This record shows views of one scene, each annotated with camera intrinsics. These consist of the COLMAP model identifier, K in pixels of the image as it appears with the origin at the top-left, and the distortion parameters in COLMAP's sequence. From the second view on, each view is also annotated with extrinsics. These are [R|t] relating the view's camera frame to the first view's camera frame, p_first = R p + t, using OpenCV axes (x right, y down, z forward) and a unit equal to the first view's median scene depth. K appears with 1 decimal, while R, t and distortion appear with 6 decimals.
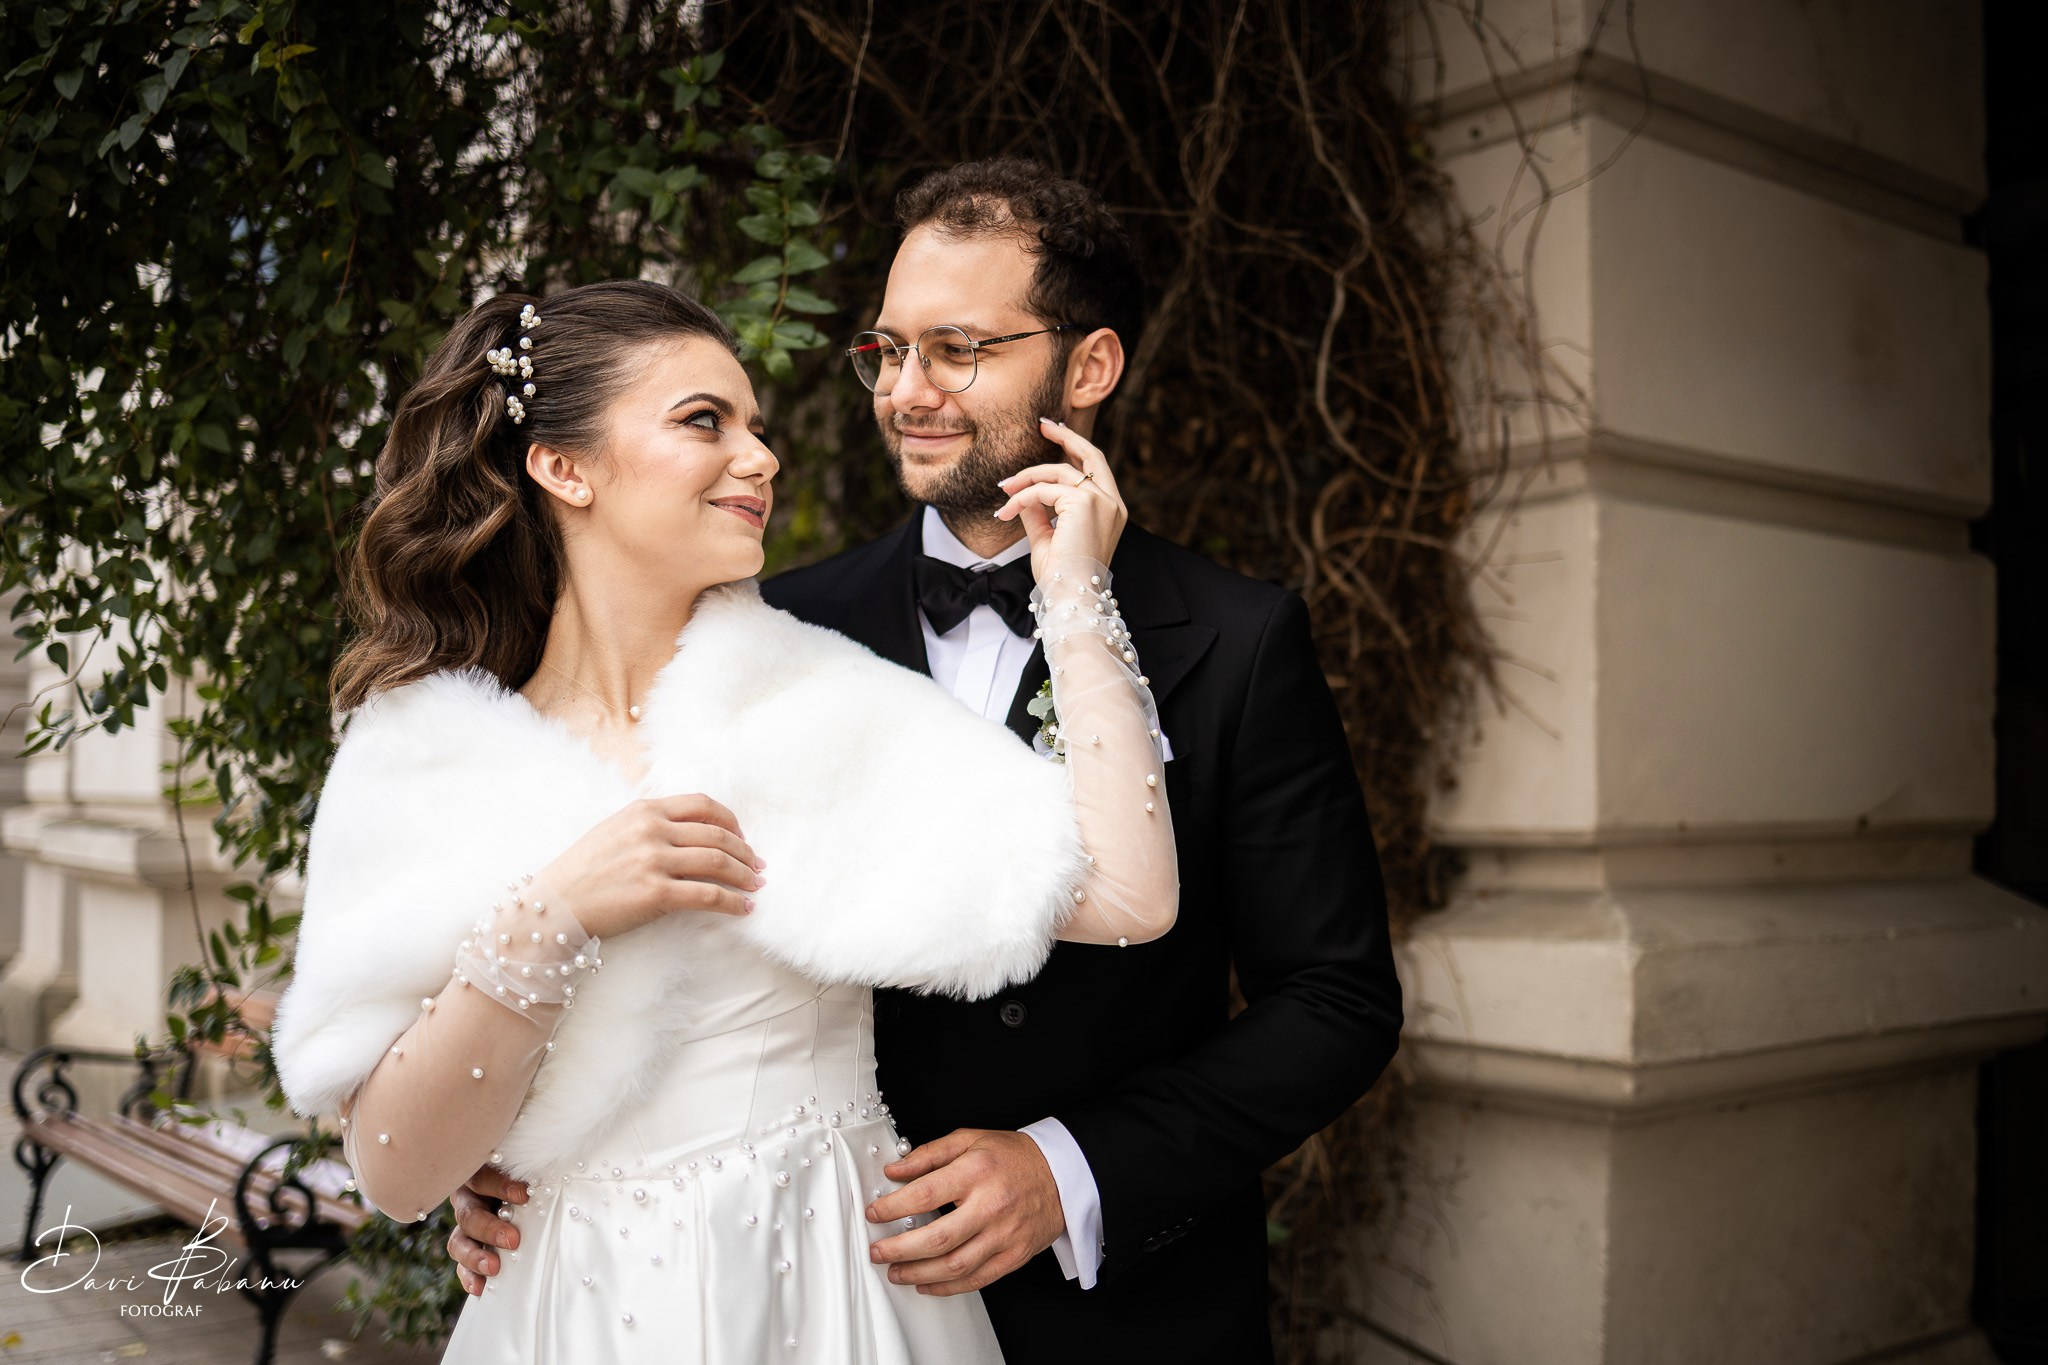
lens RADIAL K [[2136.3, 0, 1116.3], [0, 2136.3, 669.7], [0, 0, 1]] dist [-0.025148, -0.013897]
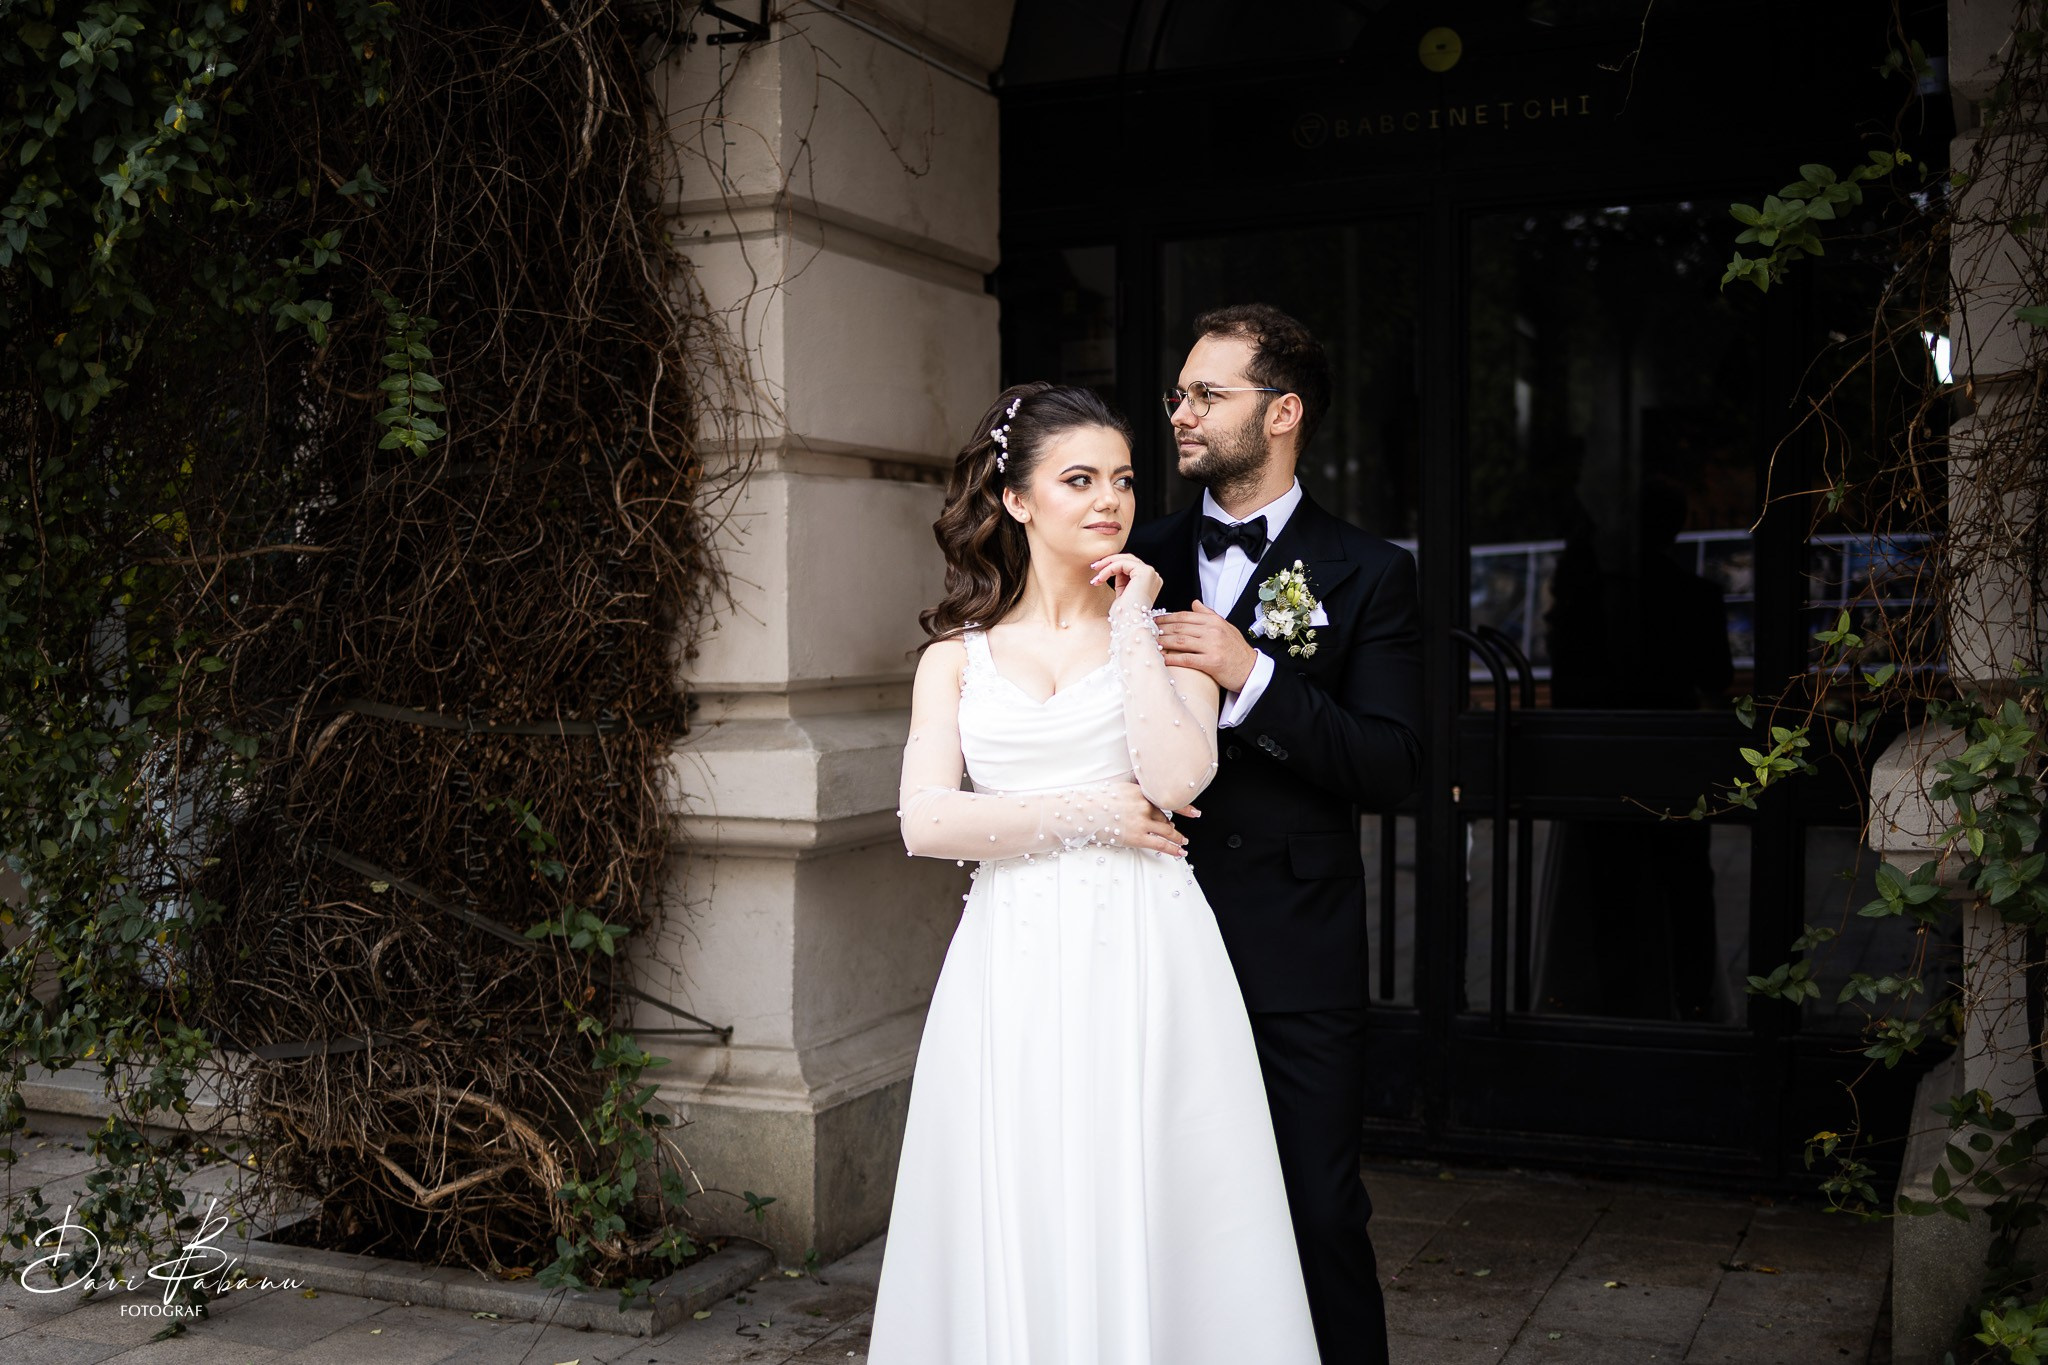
lens RADIAL K [[2220.6, 0, 1106.9], [0, 2220.6, 768.8], [0, 0, 1]] dist [-0.042193, -0.009118]
pose [[0.889515, -0.040715, 0.455089, -0.327407], [-0.017895, 0.992153, 0.123741, -0.072611], [-0.456556, -0.118214, 0.881806, -0.607086]]
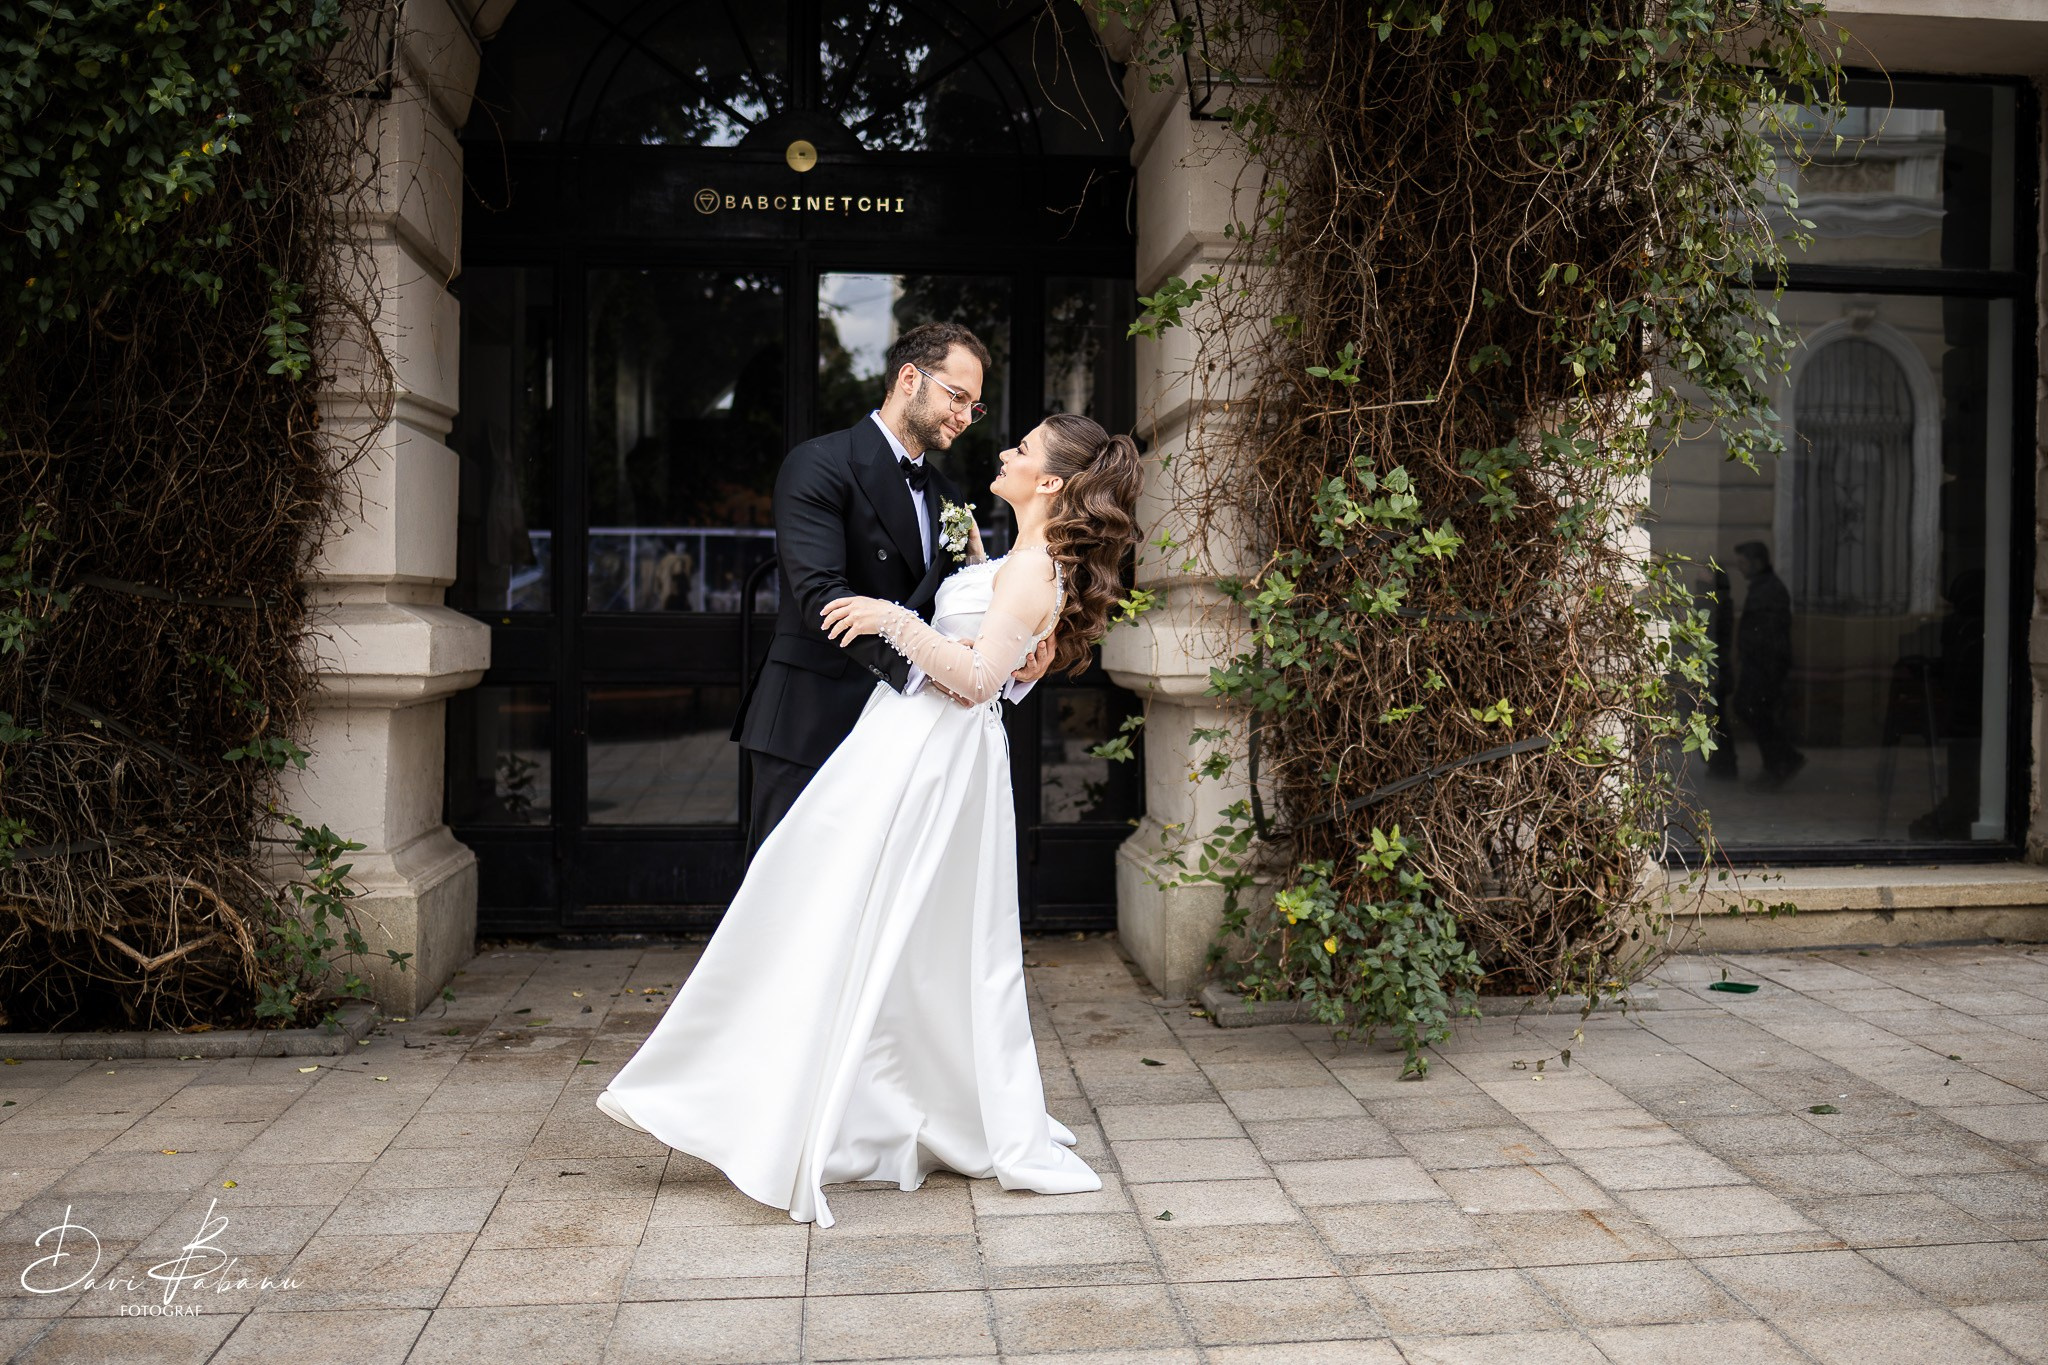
lens RADIAL K [[2136.3, 0, 1116.3], [0, 2136.3, 669.7], [0, 0, 1]] dist [-0.025148, -0.013897]
pose [[0.537360, -0.017396, 0.843174, -1.198757], [-0.053056, 0.997109, 0.054385, 0.013674], [-0.841682, -0.073960, 0.534884, -0.787326]]
